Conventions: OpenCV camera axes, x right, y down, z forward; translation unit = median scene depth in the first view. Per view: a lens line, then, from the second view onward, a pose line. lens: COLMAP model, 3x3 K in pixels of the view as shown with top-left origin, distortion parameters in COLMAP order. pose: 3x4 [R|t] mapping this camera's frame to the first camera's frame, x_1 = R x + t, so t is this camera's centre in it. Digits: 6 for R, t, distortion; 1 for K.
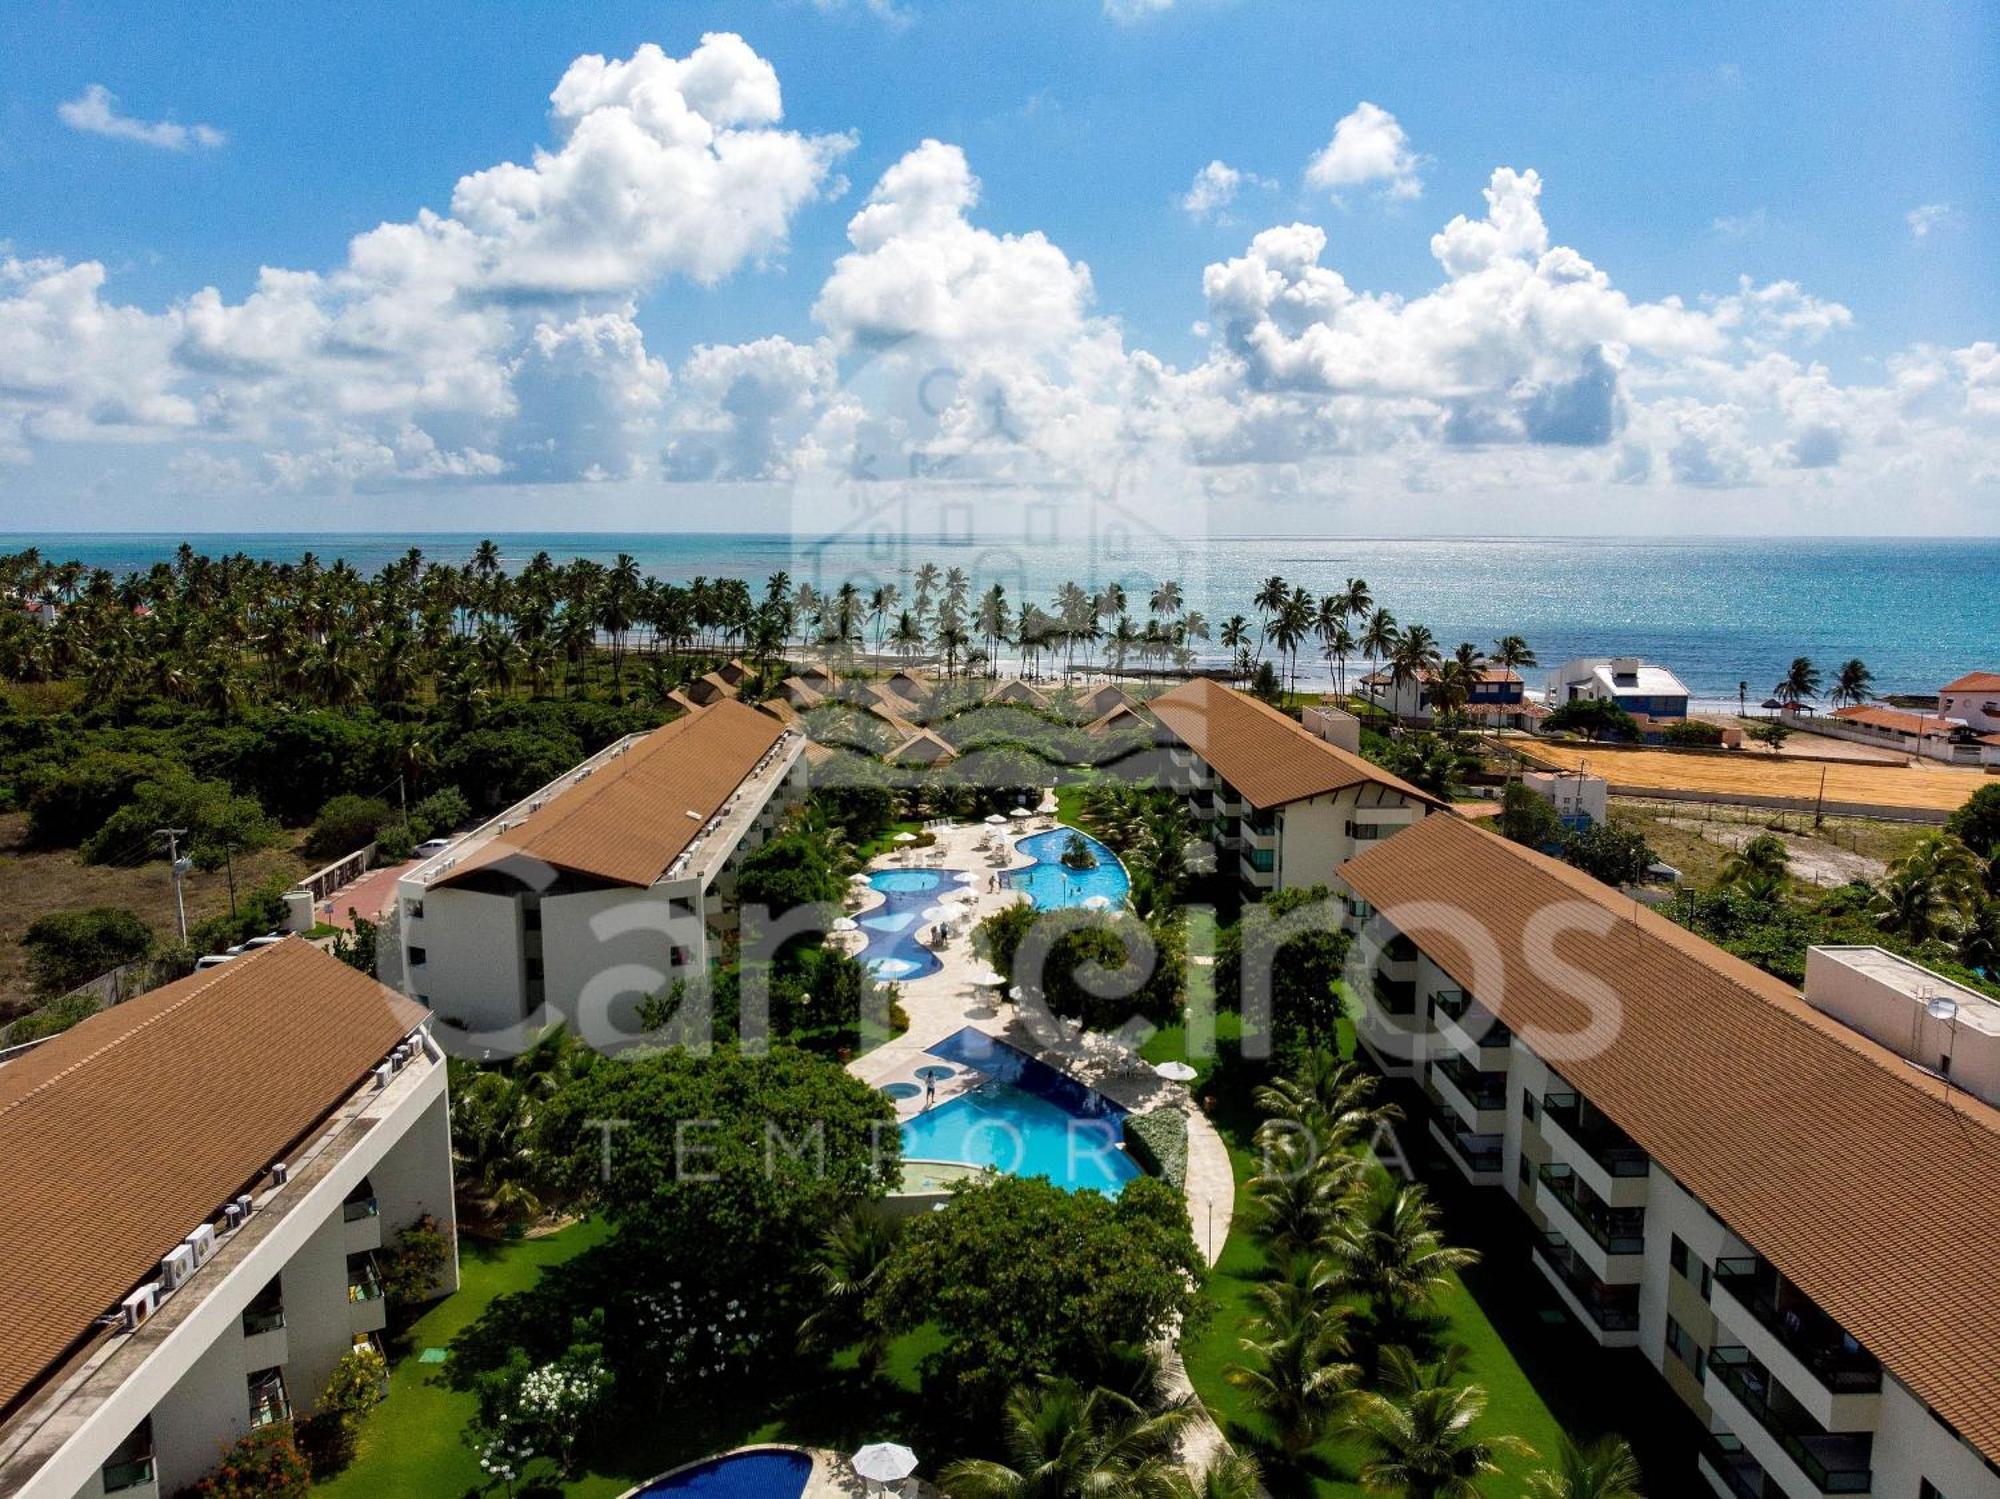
lens RADIAL K [[1481.5, 0, 1000.0], [0, 1481.5, 749.5], [0, 0, 1]] dist [-0.056375, 0.077893]
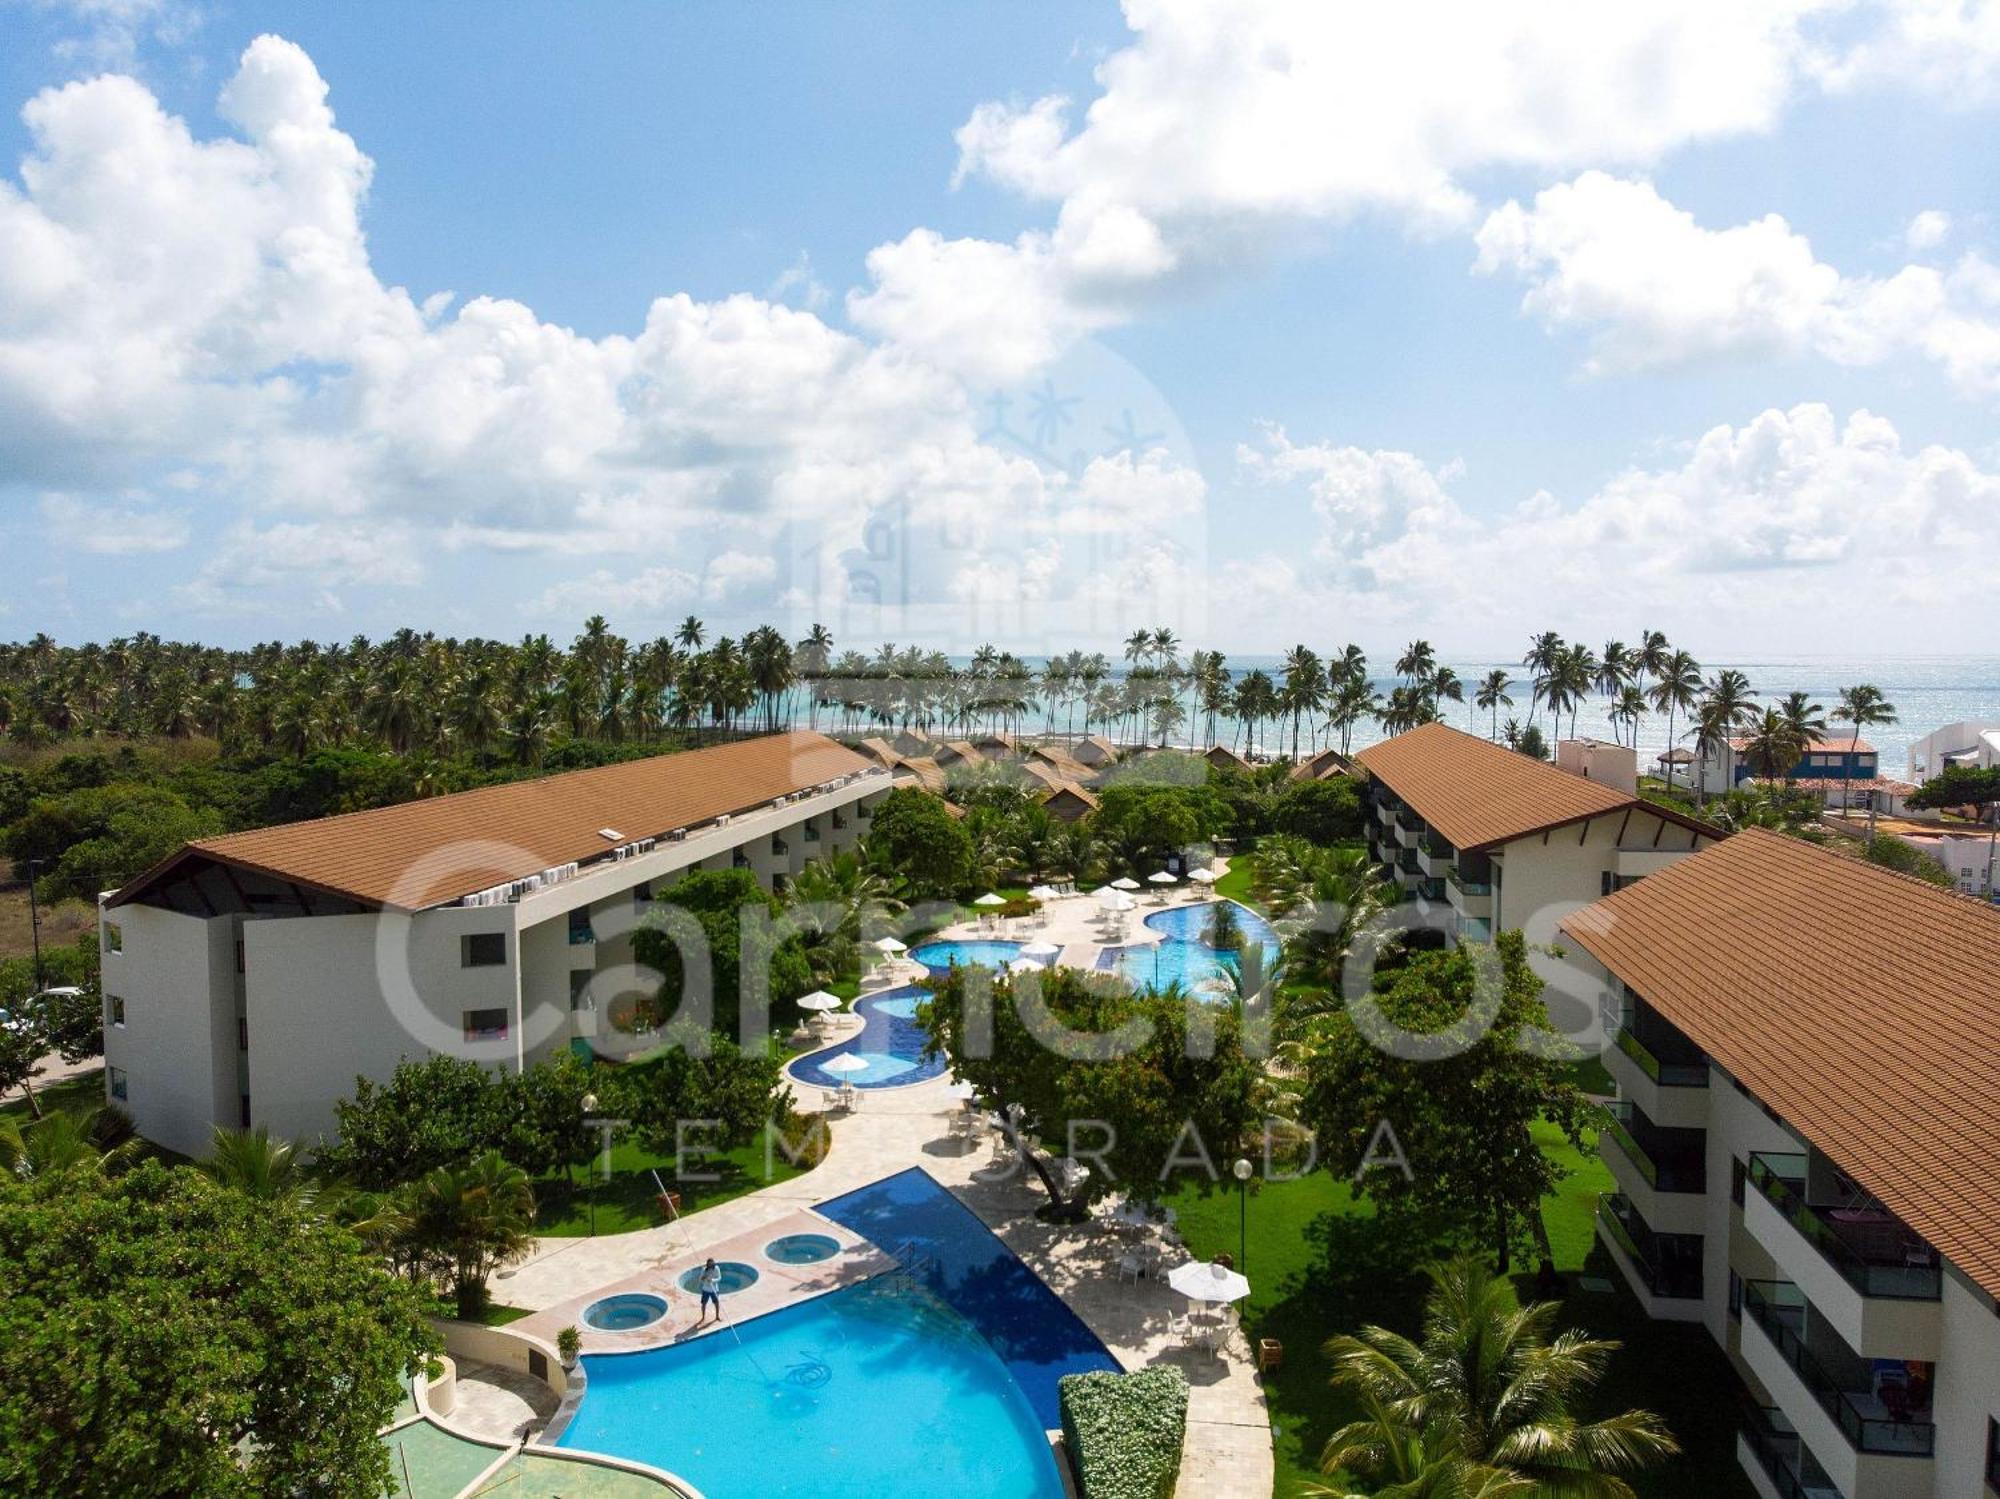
lens RADIAL K [[1520.7, 0, 1000.0], [0, 1520.7, 749.5], [0, 0, 1]] dist [-0.082325, 0.104913]
pose [[0.983393, 0.010317, -0.181194, 0.080155], [-0.024422, 0.996825, -0.075788, 0.043055], [0.179837, 0.078955, 0.980523, 0.262234]]
